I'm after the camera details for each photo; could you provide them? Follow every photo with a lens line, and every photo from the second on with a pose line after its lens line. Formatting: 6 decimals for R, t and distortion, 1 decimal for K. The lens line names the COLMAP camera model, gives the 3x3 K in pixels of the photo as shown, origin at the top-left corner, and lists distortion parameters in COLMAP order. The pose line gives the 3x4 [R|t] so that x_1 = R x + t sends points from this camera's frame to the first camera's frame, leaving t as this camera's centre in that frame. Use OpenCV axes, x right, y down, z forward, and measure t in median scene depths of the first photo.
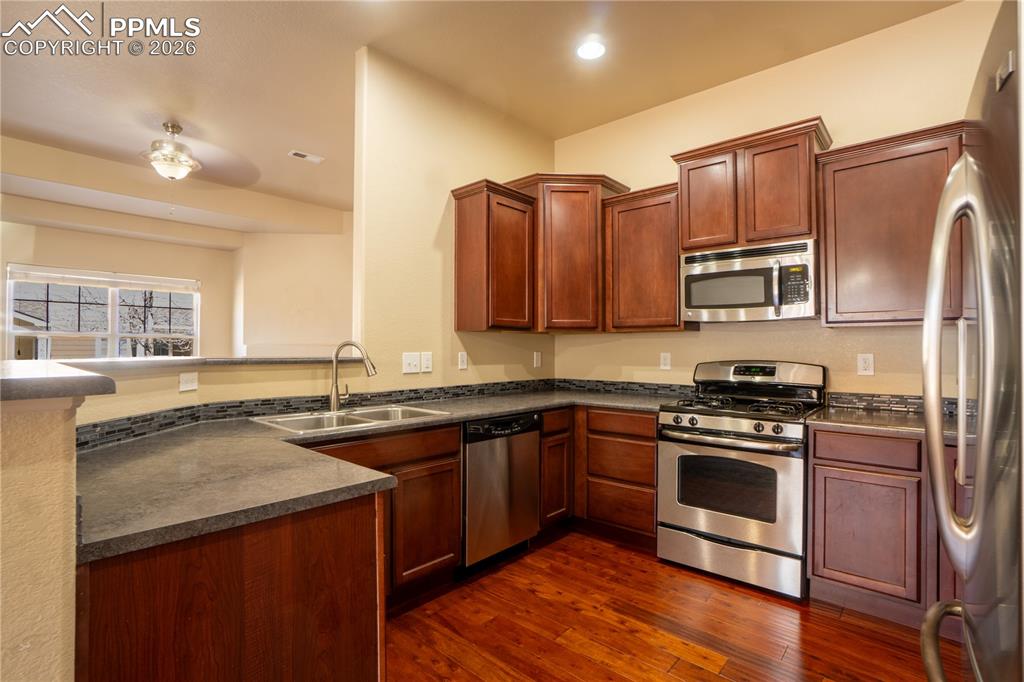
lens RADIAL K [[487.1, 0, 512.0], [0, 487.1, 341.0], [0, 0, 1]] dist [-0.045798, 0.000054]
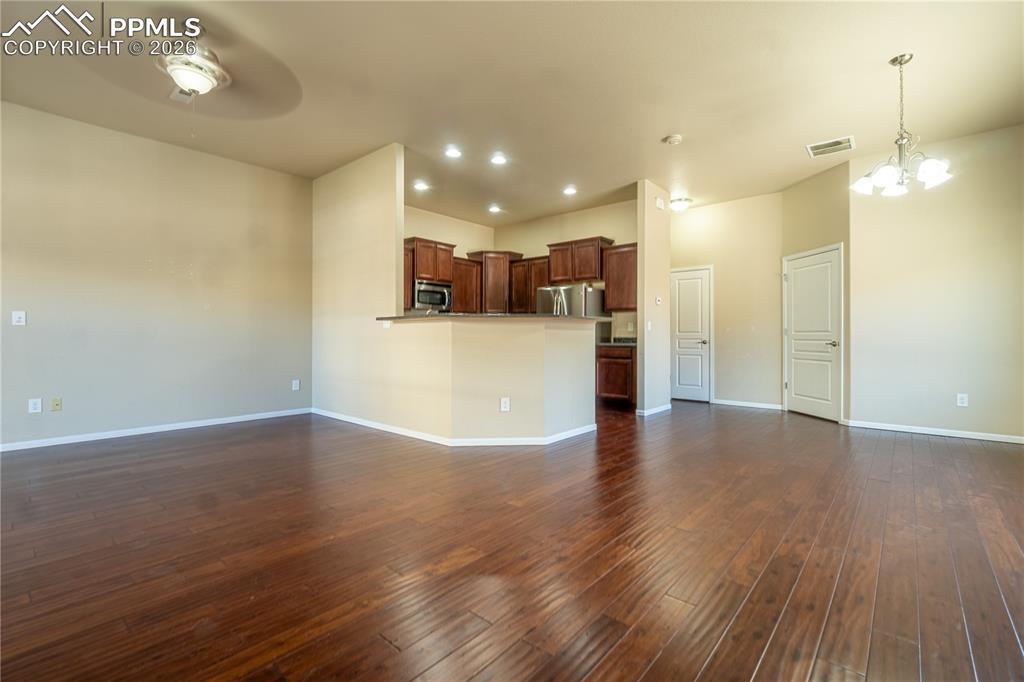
lens RADIAL K [[453.0, 0, 512.0], [0, 453.0, 341.0], [0, 0, 1]] dist [-0.010183, -0.000070]
pose [[-0.018514, -0.012827, 0.999746, -1.909420], [-0.016540, 0.999785, 0.012521, 0.085014], [-0.999692, -0.016304, -0.018723, 0.577418]]
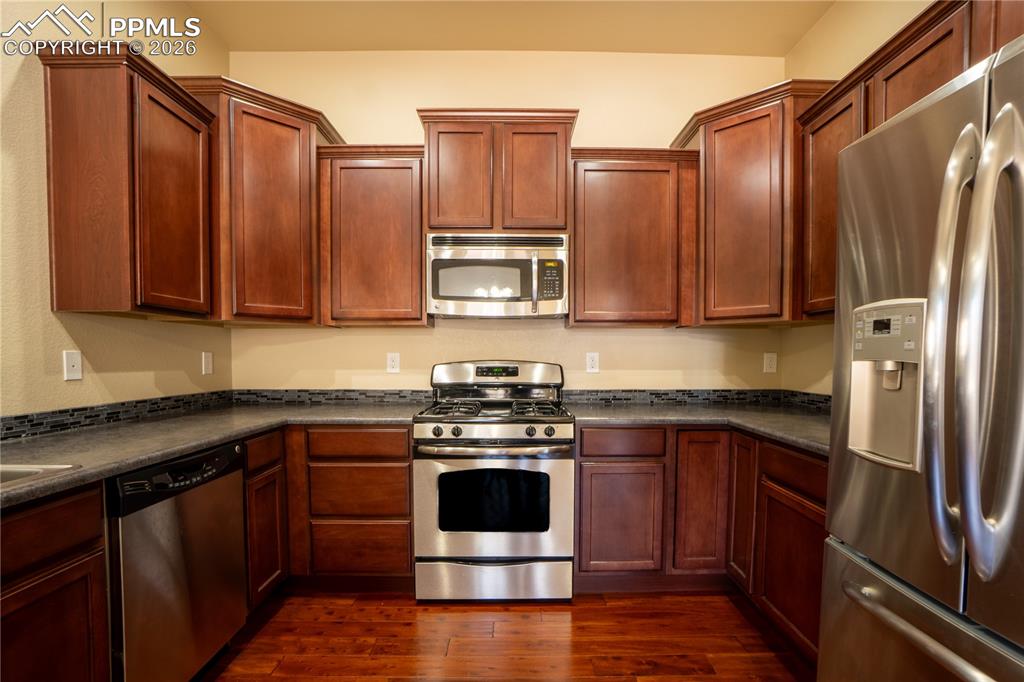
lens RADIAL K [[469.1, 0, 519.7], [0, 469.1, 378.8], [0, 0, 1]] dist [-0.040223, 0.000865]
pose [[0.733244, -0.031842, 0.679220, -0.088787], [-0.011082, 0.998211, 0.058760, 0.022410], [-0.679875, -0.050612, 0.731579, 0.297342]]
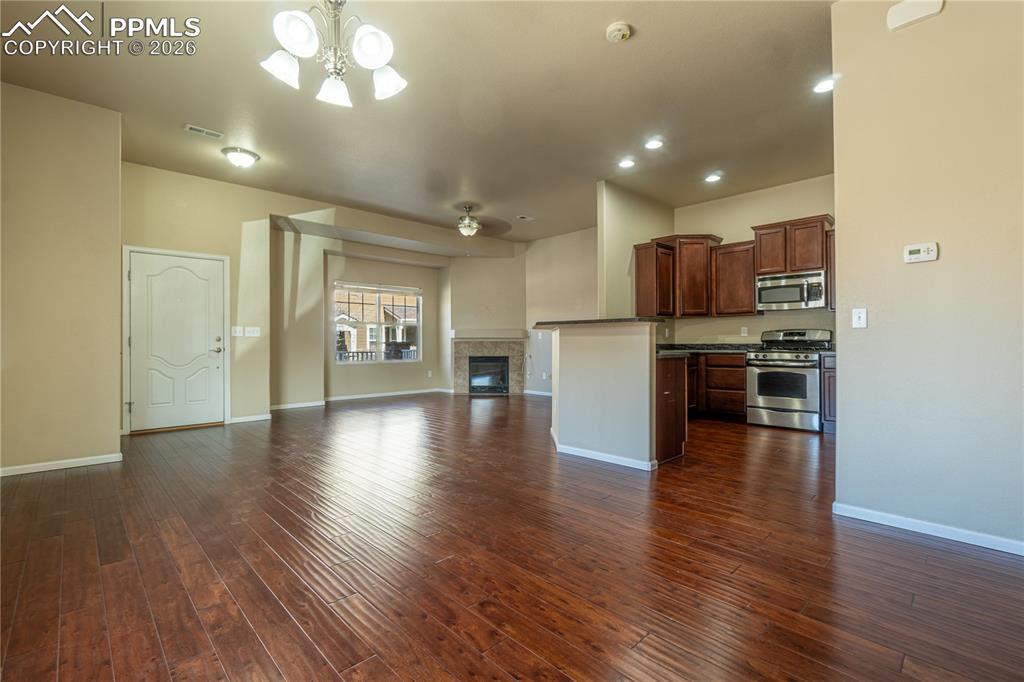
lens RADIAL K [[463.2, 0, 512.0], [0, 463.2, 341.0], [0, 0, 1]] dist [-0.003114, 0.000064]
pose [[0.997602, -0.006368, -0.068911, -0.543714], [0.007029, 0.999931, 0.009360, 0.064667], [0.068847, -0.009822, 0.997579, -1.015023]]
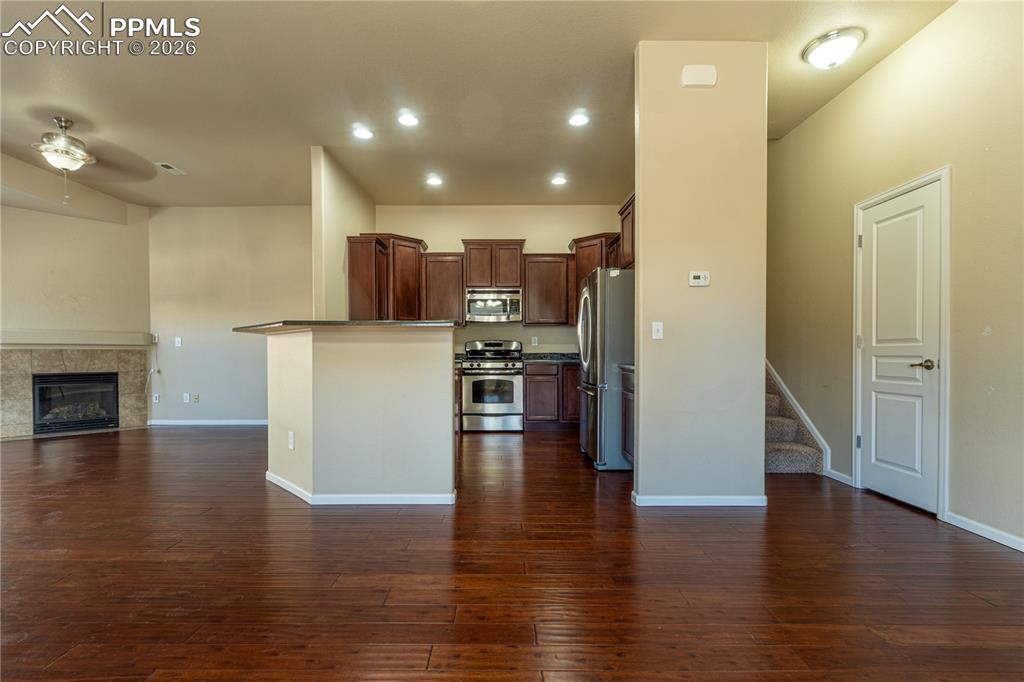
lens RADIAL K [[455.6, 0, 507.0], [0, 455.6, 360.7], [0, 0, 1]] dist [-0.001977, -0.000332]
pose [[0.740950, -0.015936, 0.671371, -0.856206], [-0.006333, 0.999508, 0.030714, 0.071261], [-0.671530, -0.027010, 0.740485, -0.592254]]
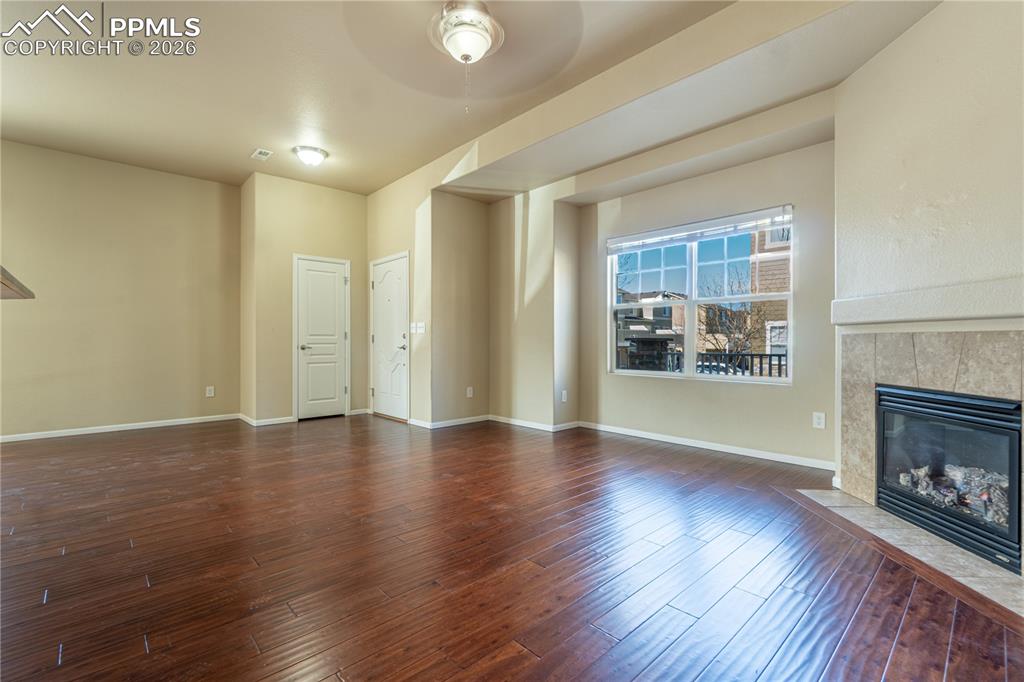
lens RADIAL K [[450.7, 0, 512.0], [0, 450.7, 341.0], [0, 0, 1]] dist [-0.004359, -0.000374]
pose [[-0.091221, -0.002145, -0.995828, -0.079412], [0.016138, 0.999863, -0.003632, 0.099735], [0.995700, -0.016402, -0.091174, 1.415514]]
